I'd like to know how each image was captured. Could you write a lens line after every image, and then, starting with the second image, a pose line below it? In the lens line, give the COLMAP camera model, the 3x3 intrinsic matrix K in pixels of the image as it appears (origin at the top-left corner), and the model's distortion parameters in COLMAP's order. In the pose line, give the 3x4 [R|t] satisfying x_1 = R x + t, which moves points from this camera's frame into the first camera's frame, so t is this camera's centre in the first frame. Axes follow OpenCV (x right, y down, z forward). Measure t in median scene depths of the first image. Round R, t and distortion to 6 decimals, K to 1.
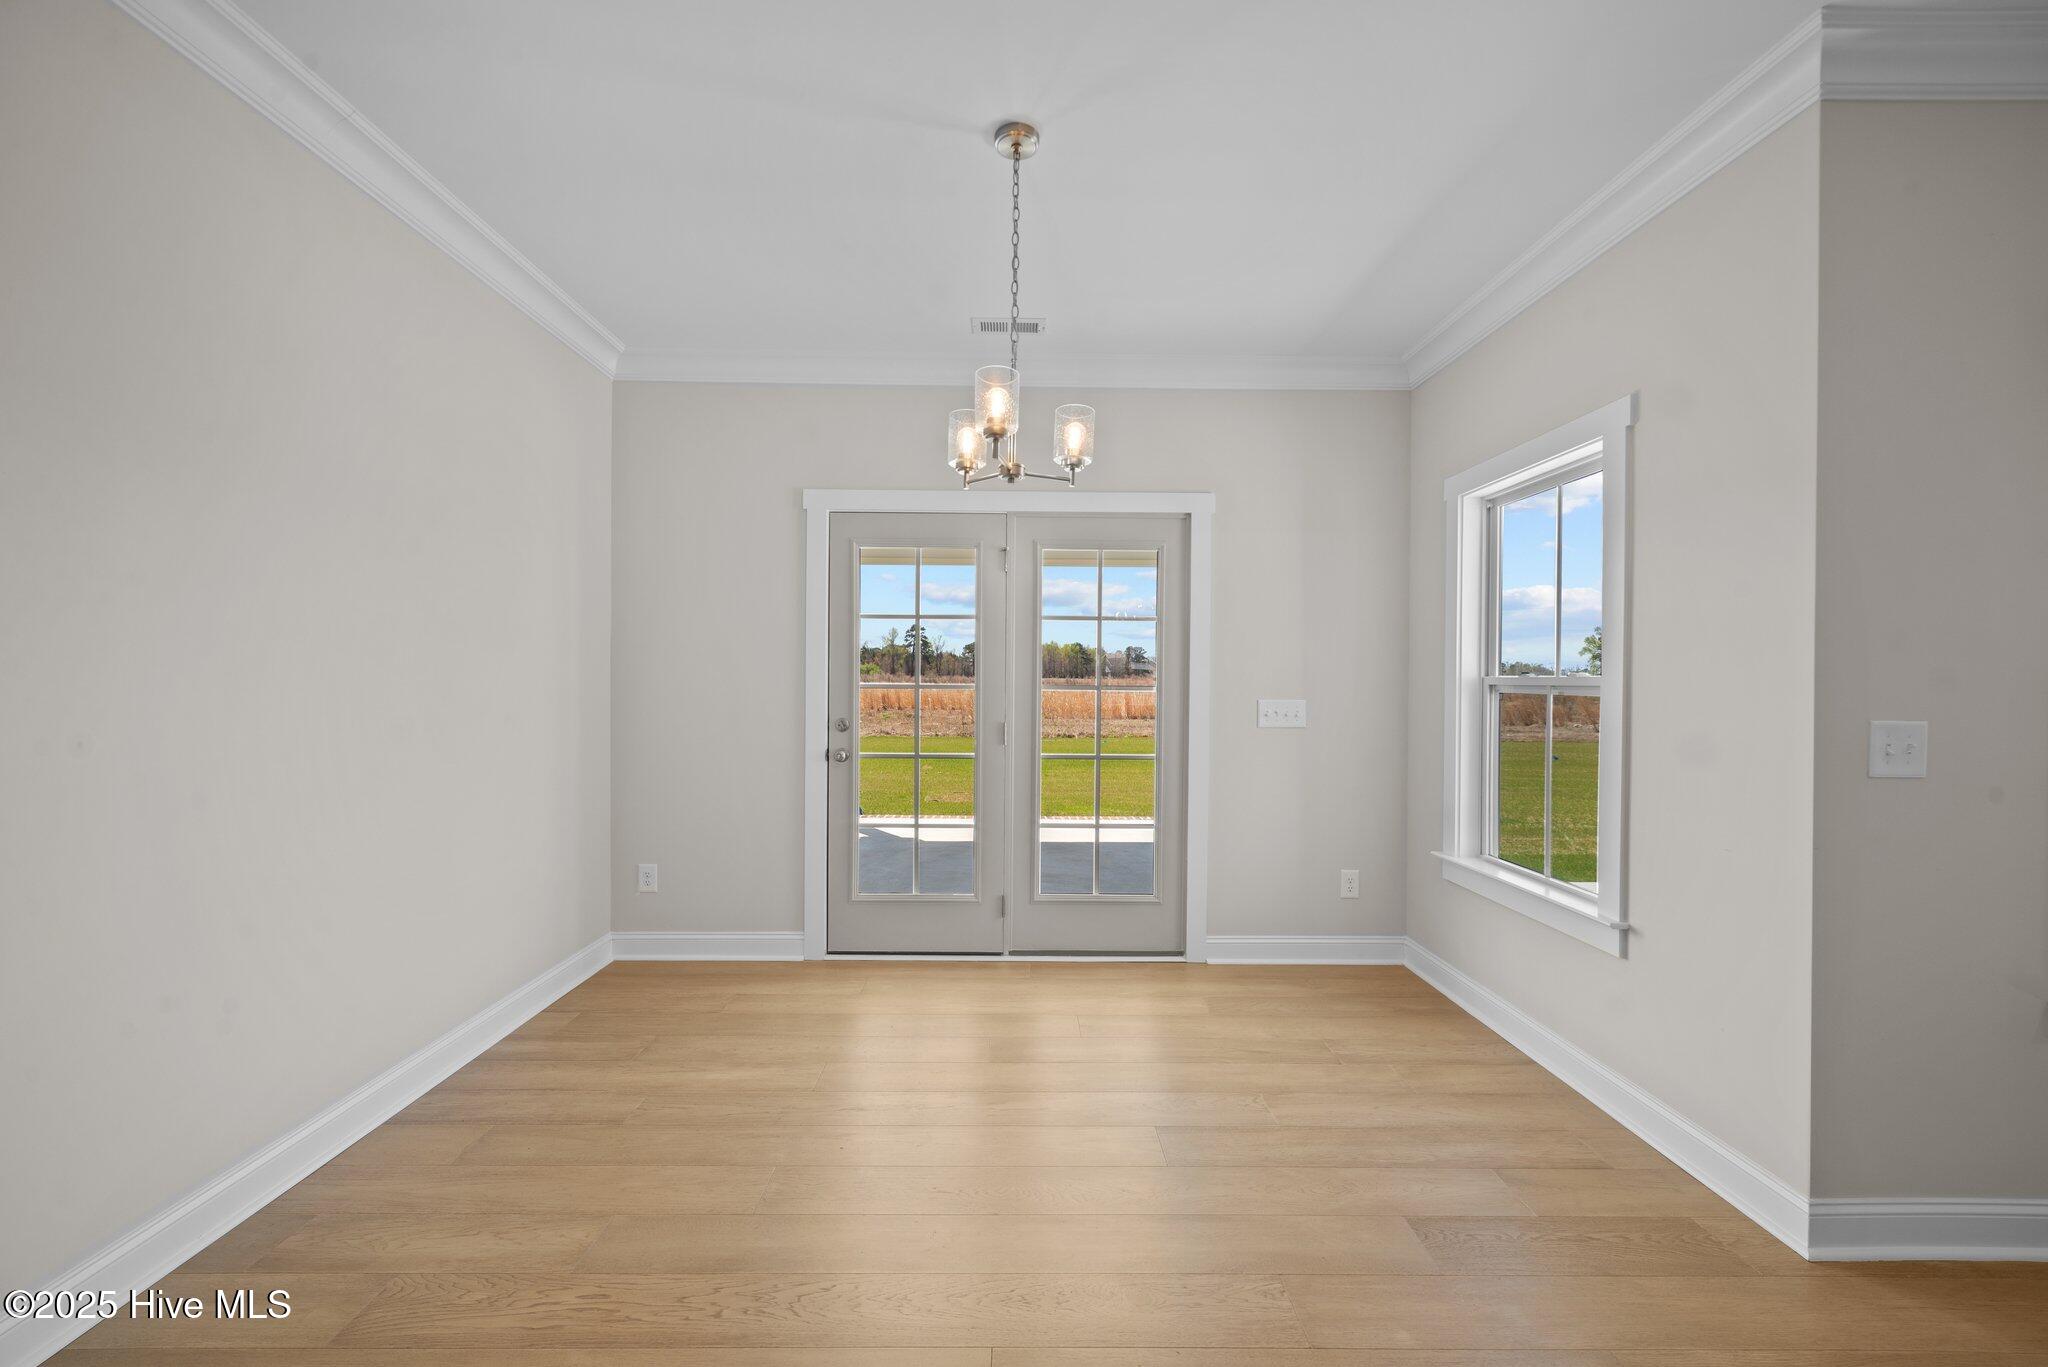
lens RADIAL K [[790.9, 0, 1004.9], [0, 790.9, 686.3], [0, 0, 1]] dist [0.002256, 0.000408]
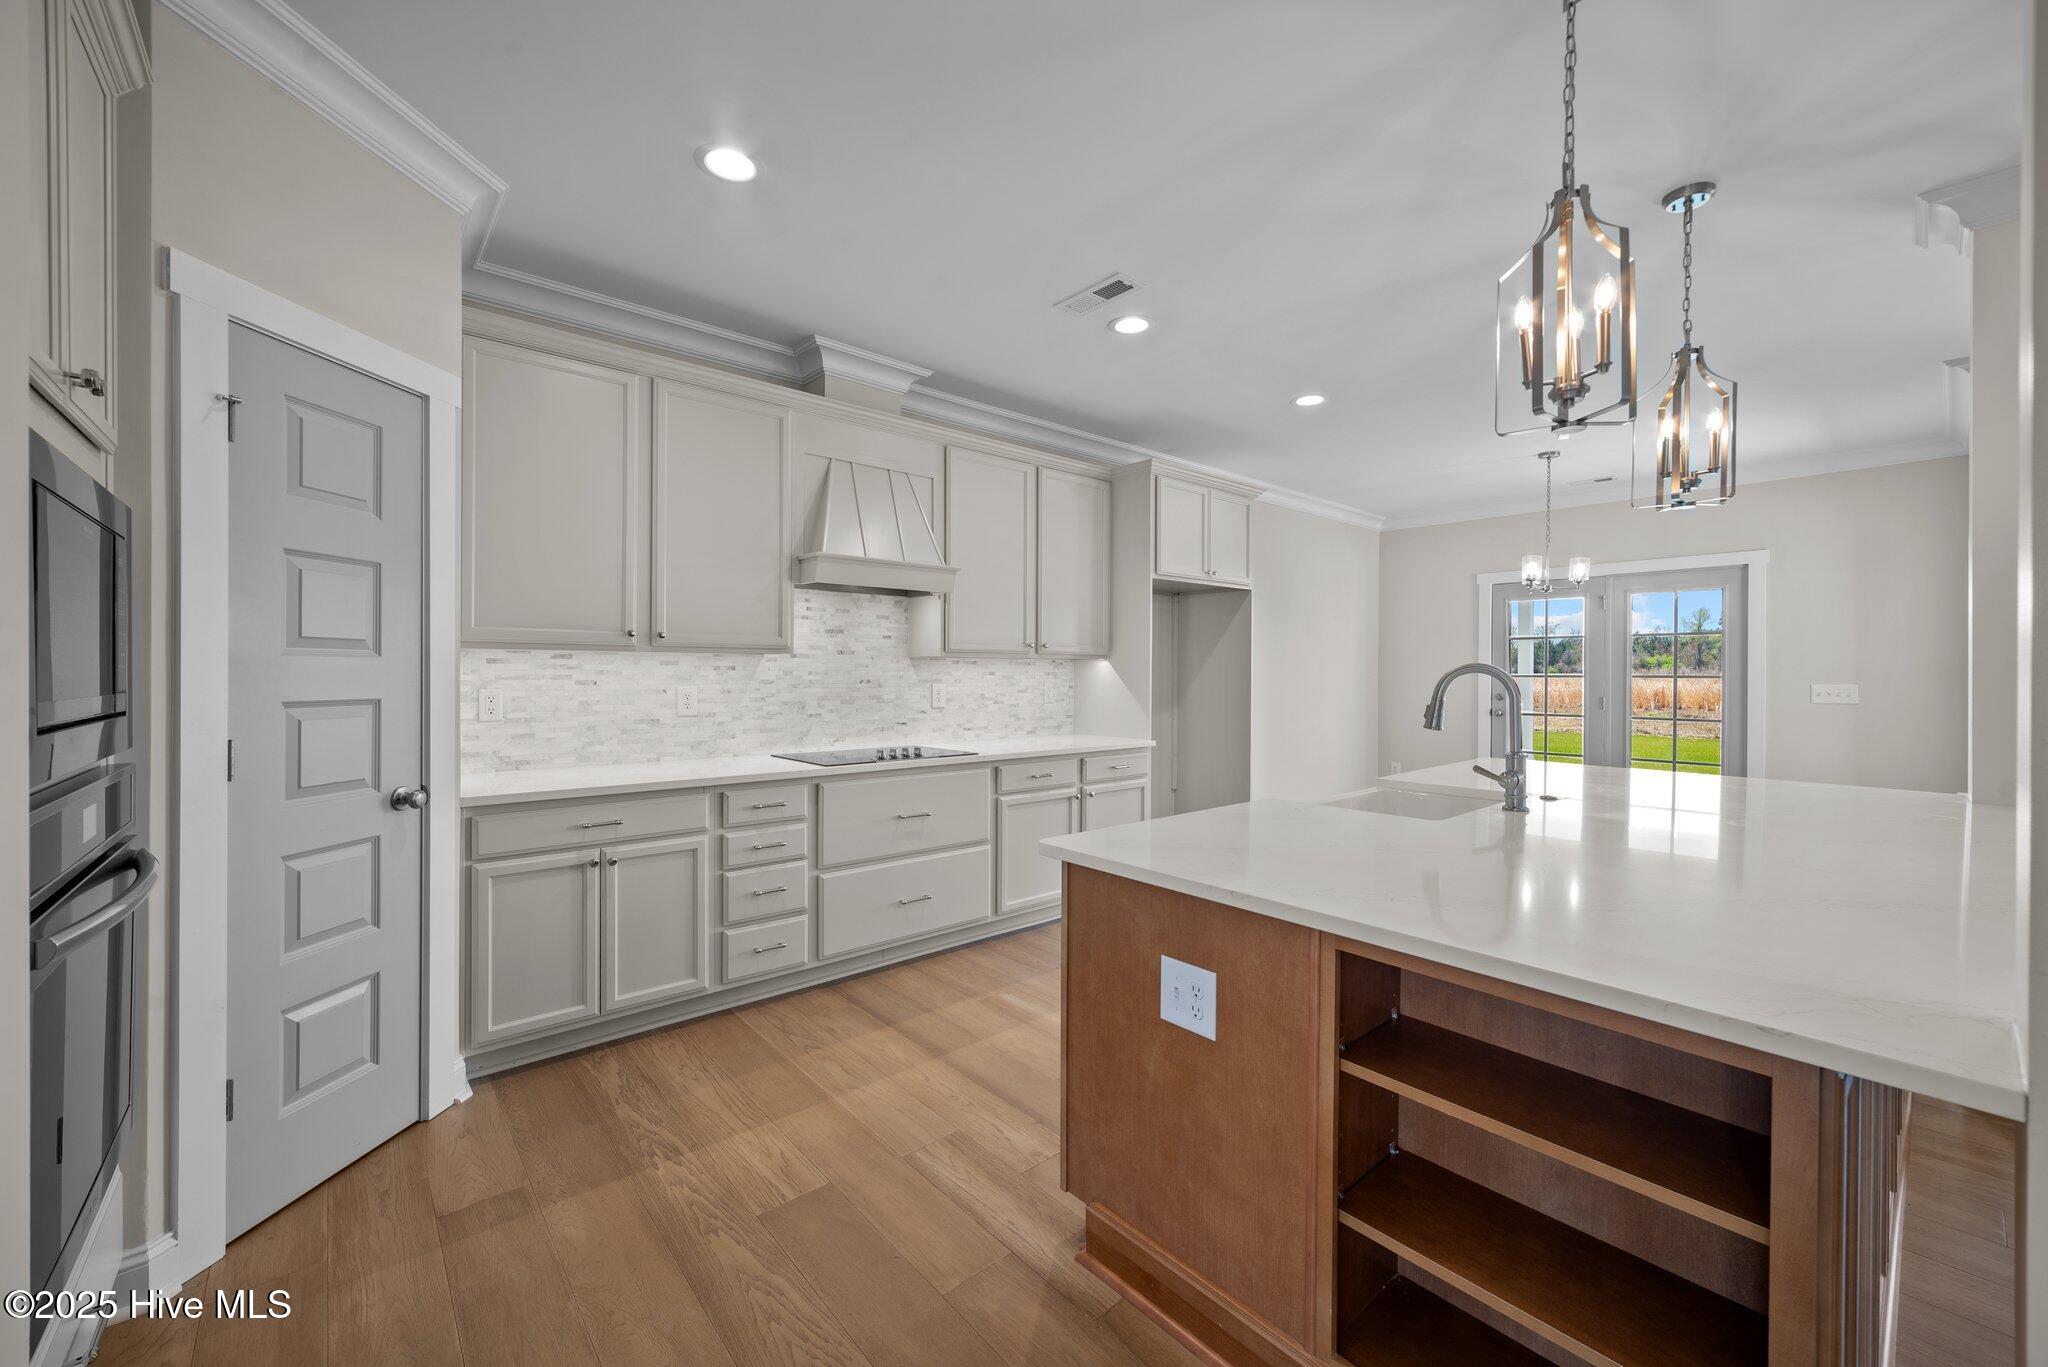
lens RADIAL K [[803.6, 0, 1021.1], [0, 803.6, 675.3], [0, 0, 1]] dist [0.000691, 0.000162]
pose [[0.661393, -0.002216, -0.750037, 0.473697], [-0.005178, 0.999958, -0.007520, 0.018464], [0.750022, 0.008858, 0.661353, -1.117390]]
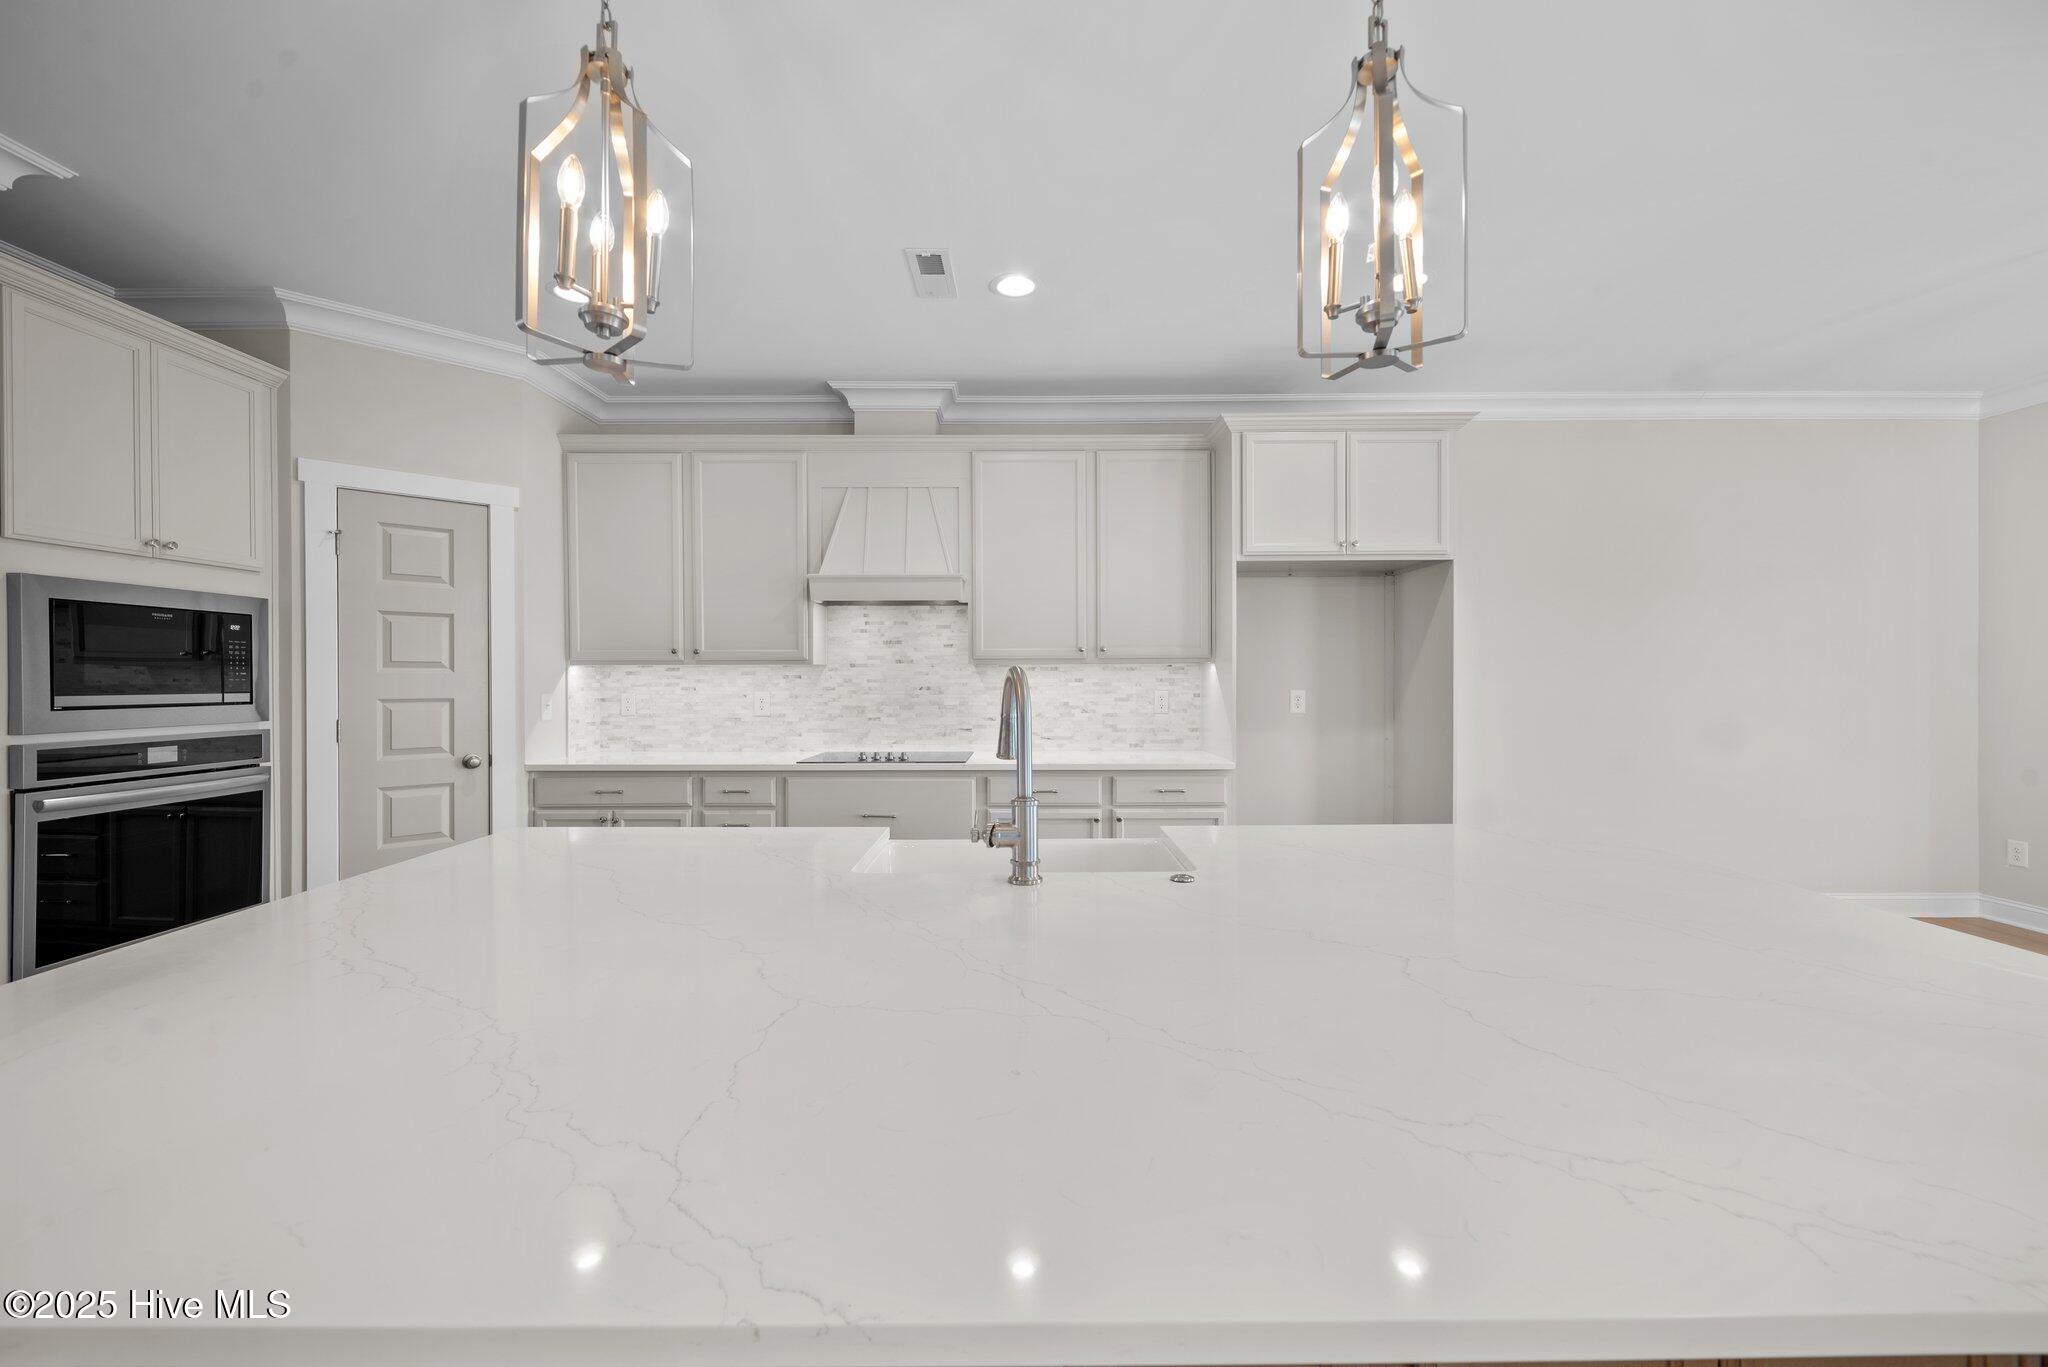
lens RADIAL K [[803.6, 0, 1021.1], [0, 803.6, 675.3], [0, 0, 1]] dist [0.000691, 0.000162]
pose [[0.003302, -0.013660, -0.999901, 0.675821], [-0.005895, 0.999889, -0.013679, 0.015867], [0.999977, 0.005940, 0.003221, -0.407995]]
